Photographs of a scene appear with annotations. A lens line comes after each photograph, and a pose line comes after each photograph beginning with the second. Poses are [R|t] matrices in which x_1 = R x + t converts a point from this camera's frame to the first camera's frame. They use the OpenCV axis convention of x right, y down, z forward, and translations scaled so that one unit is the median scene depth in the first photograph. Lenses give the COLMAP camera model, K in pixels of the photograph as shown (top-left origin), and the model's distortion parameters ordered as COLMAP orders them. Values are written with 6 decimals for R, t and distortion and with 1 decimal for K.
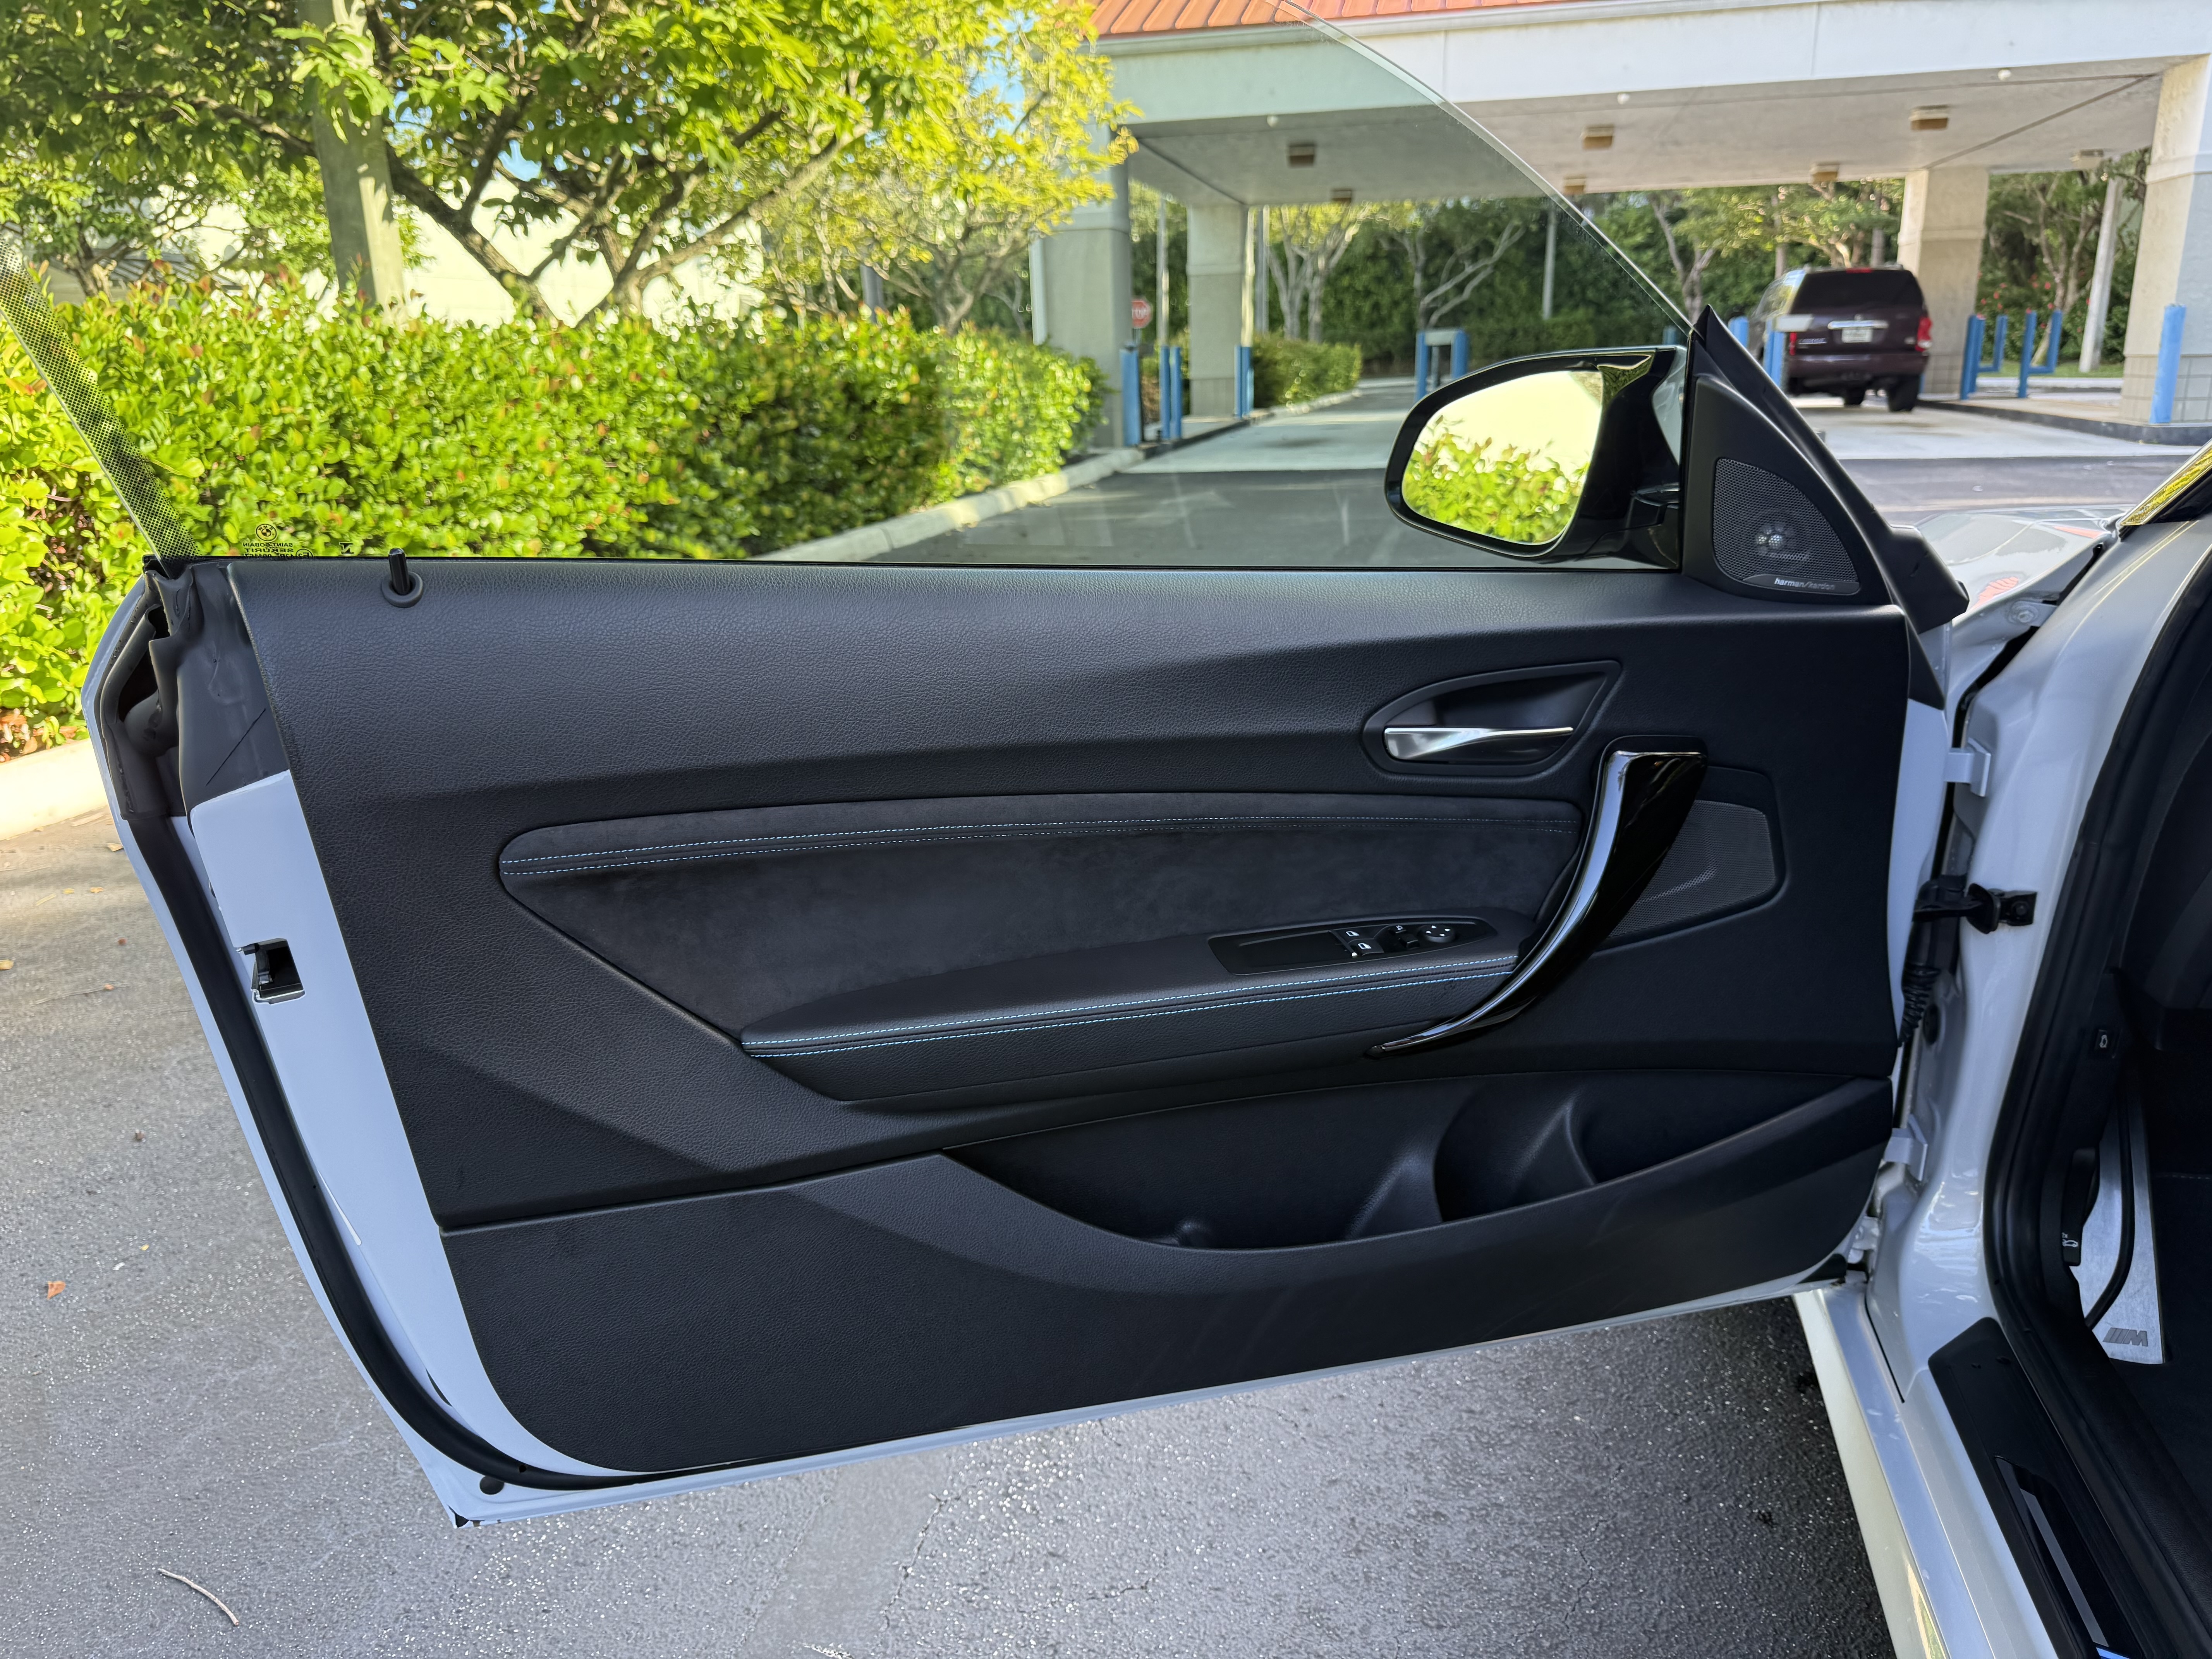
lens RADIAL K [[1591.3, 0, 1129.3], [0, 1591.3, 821.9], [0, 0, 1]] dist [0.012129, -0.018846]
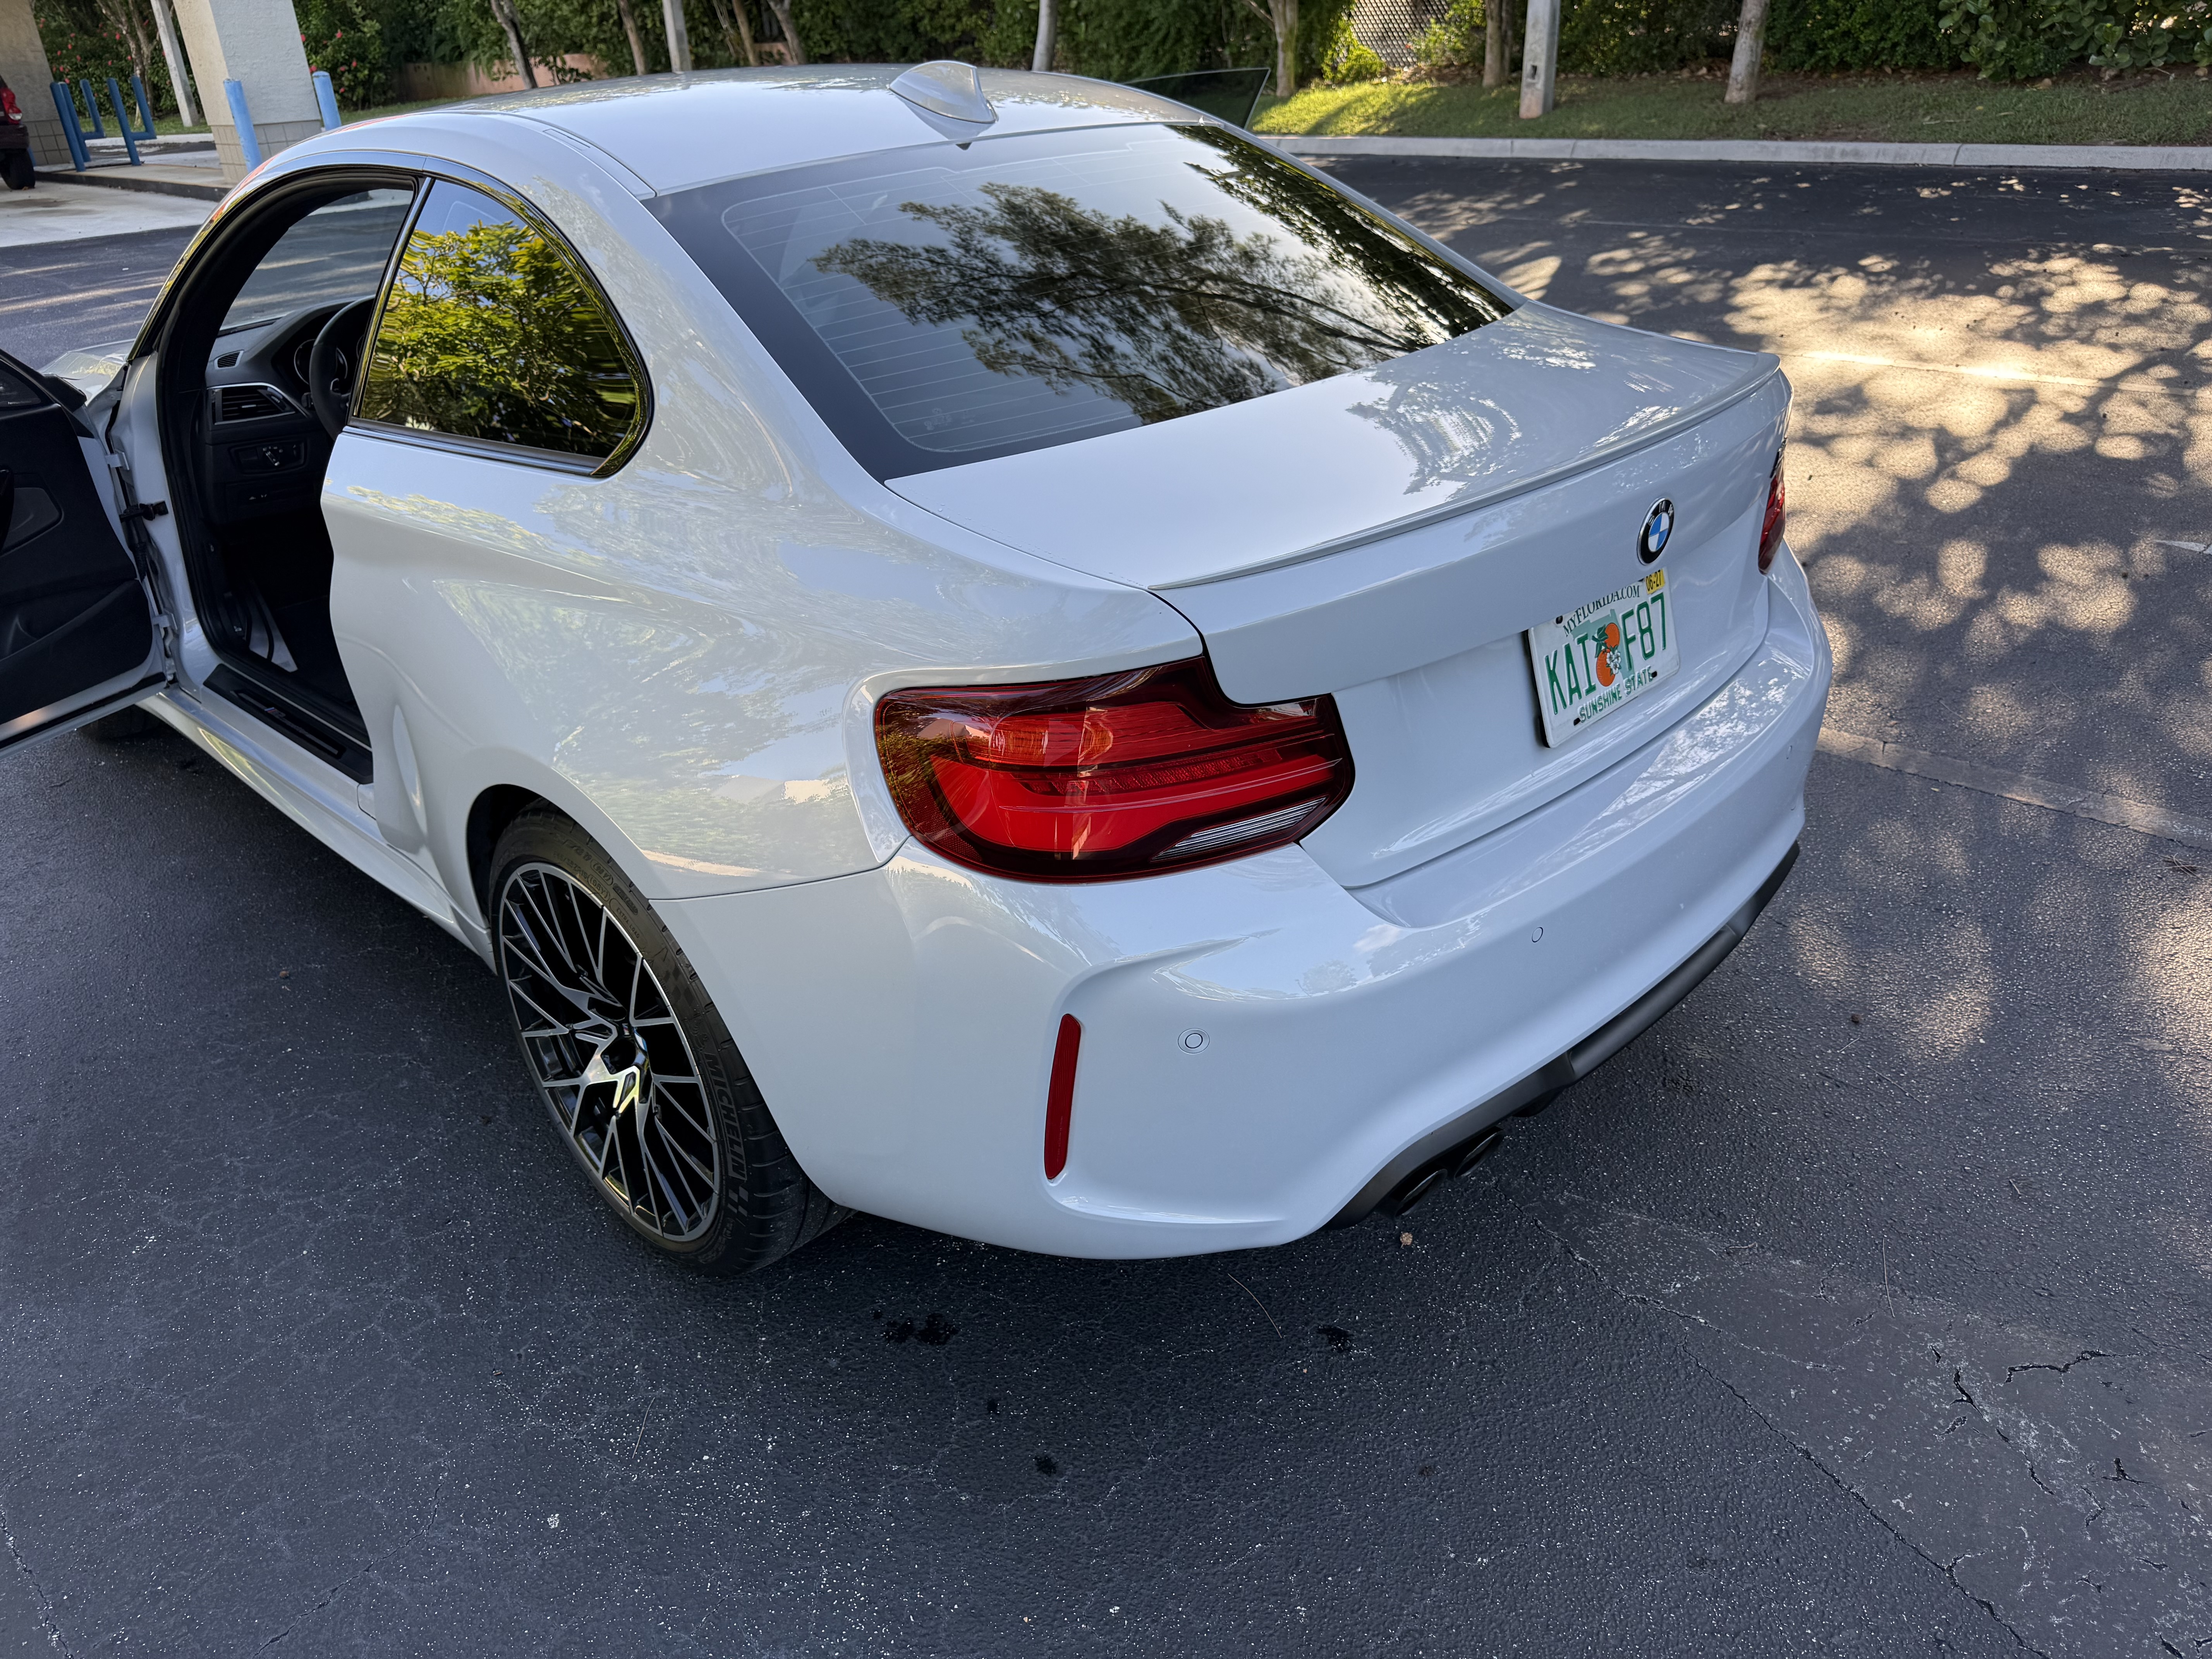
lens RADIAL K [[1591.3, 0, 1112.7], [0, 1591.3, 817.7], [0, 0, 1]] dist [0.012129, -0.018846]
pose [[0.534970, -0.378287, 0.755451, -0.100750], [0.266158, 0.924091, 0.274254, 0.028914], [-0.801852, 0.054351, 0.595045, -0.232270]]
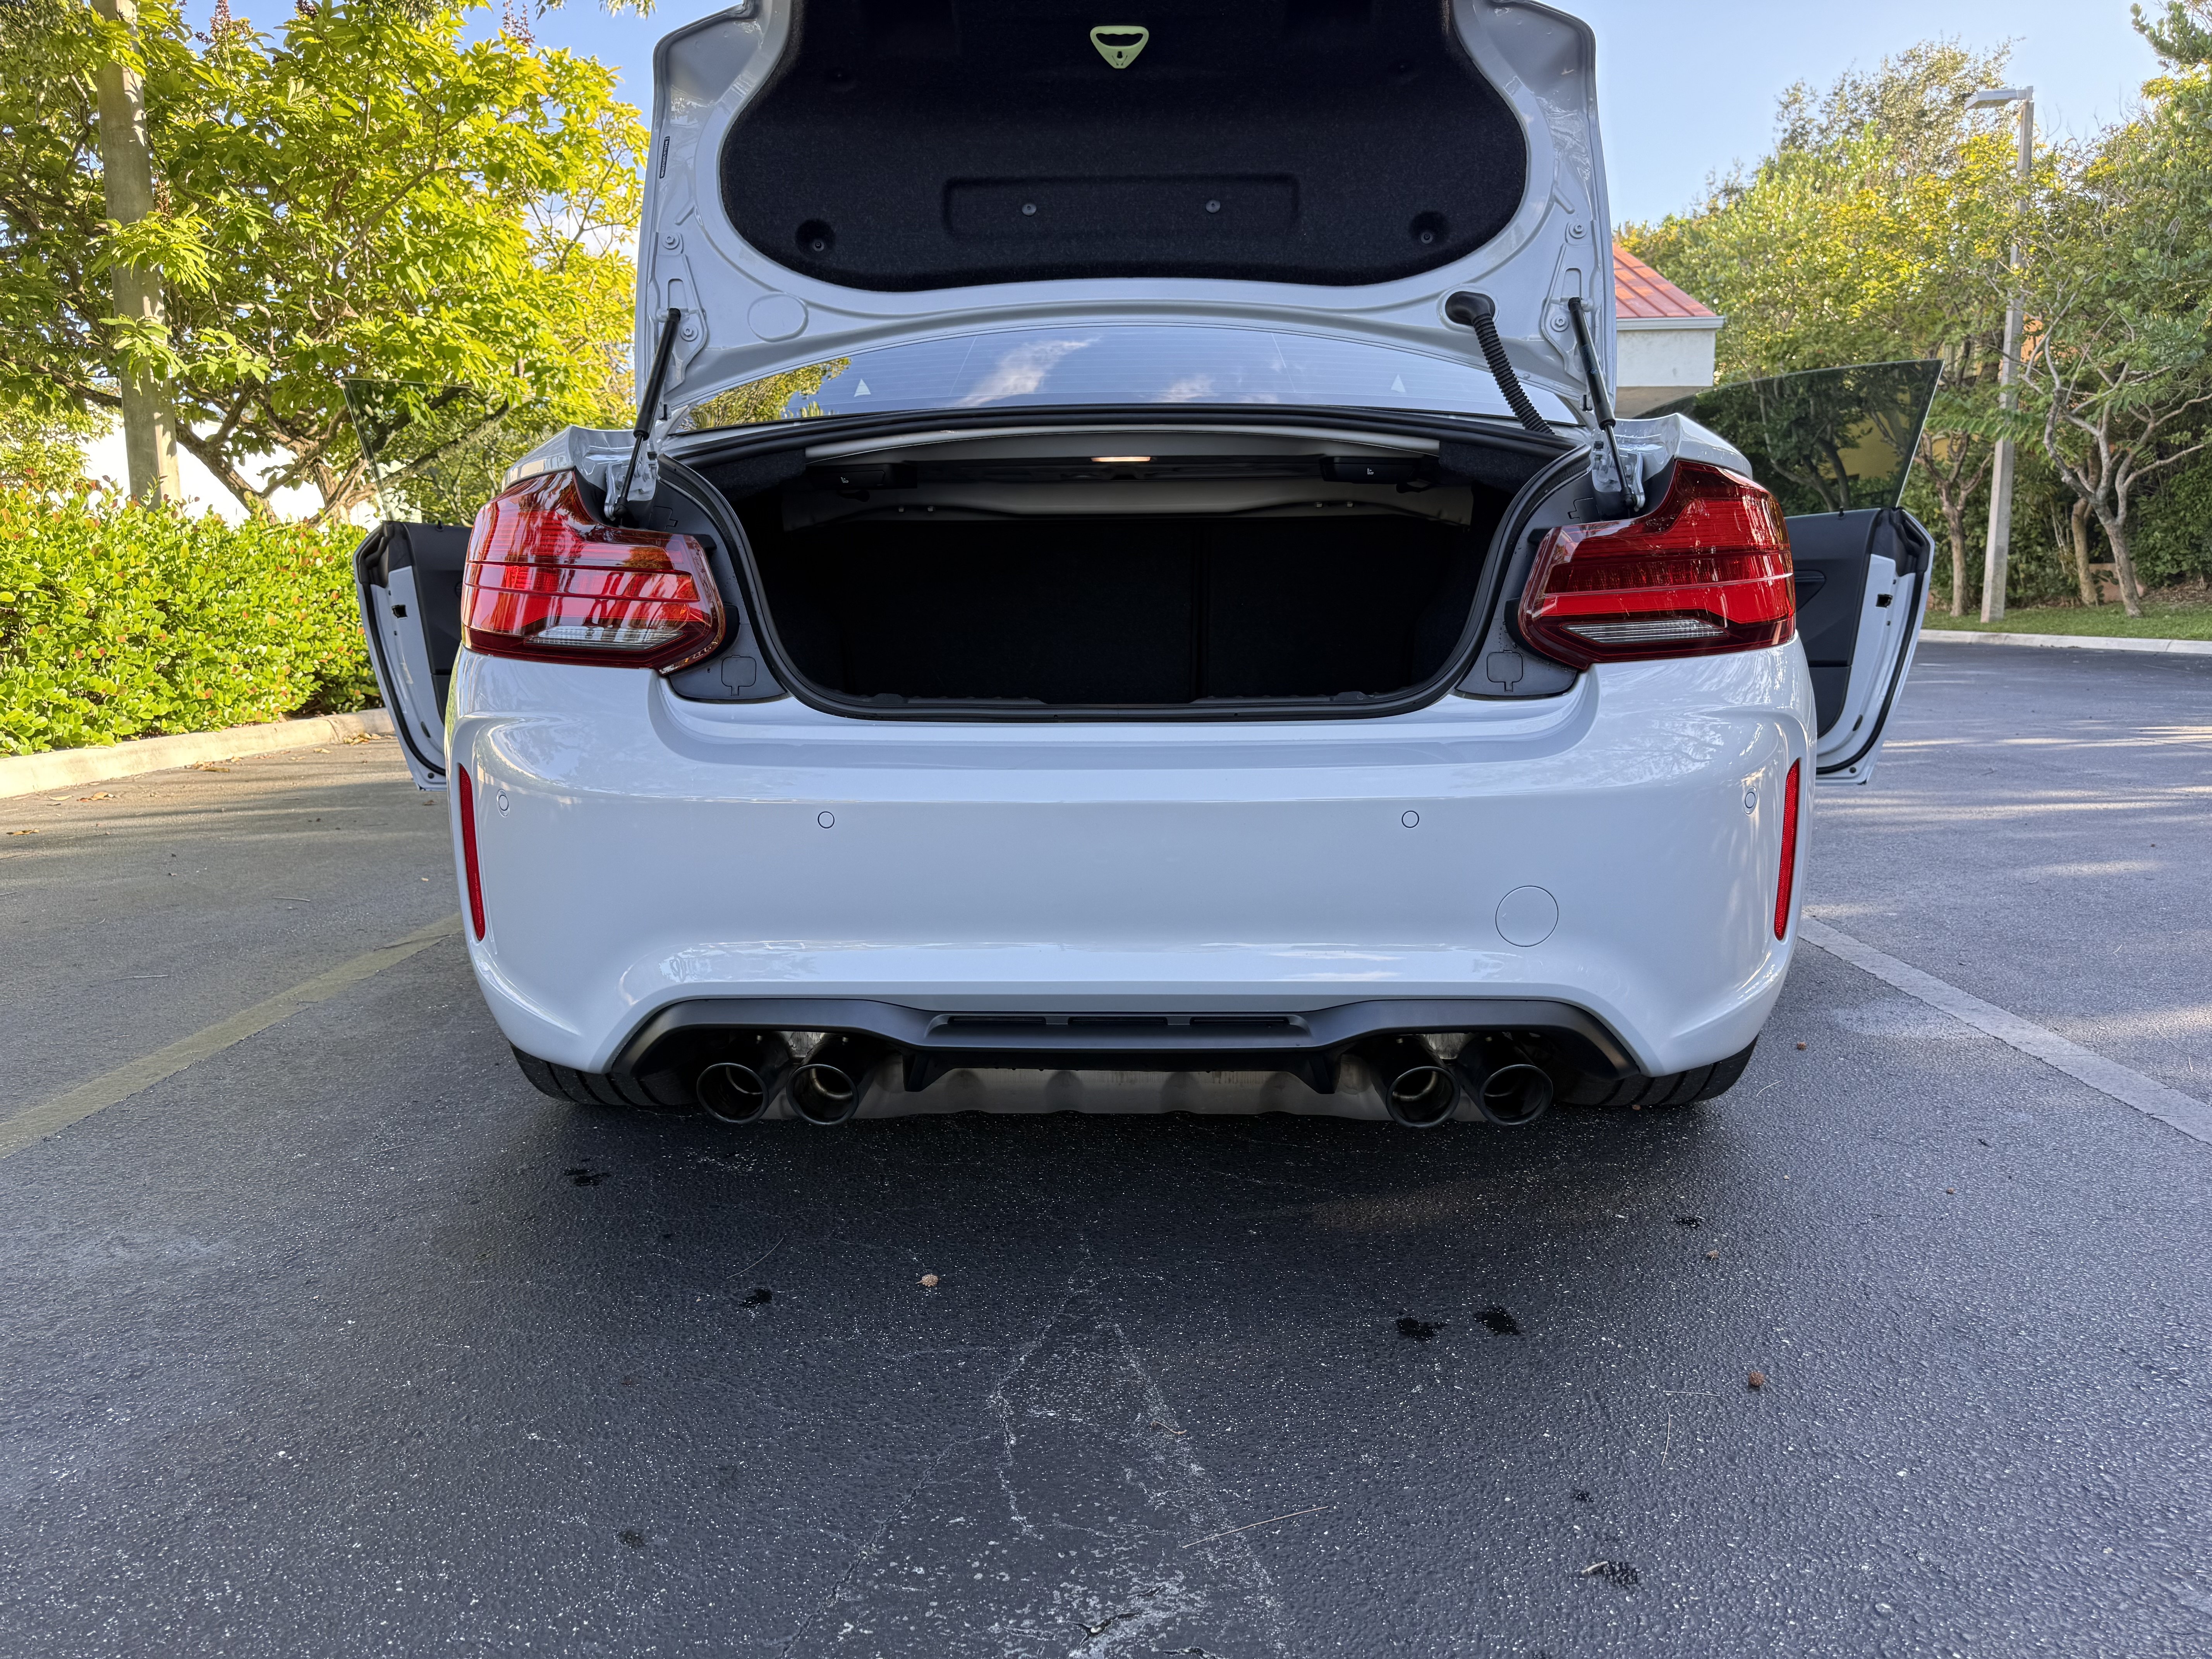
lens RADIAL K [[1591.3, 0, 1109.0], [0, 1591.3, 820.1], [0, 0, 1]] dist [0.012129, -0.018846]
pose [[0.981087, -0.005158, 0.193497, 0.050432], [0.034489, 0.988307, -0.148526, 0.130339], [-0.190469, 0.152390, 0.969793, -0.336307]]
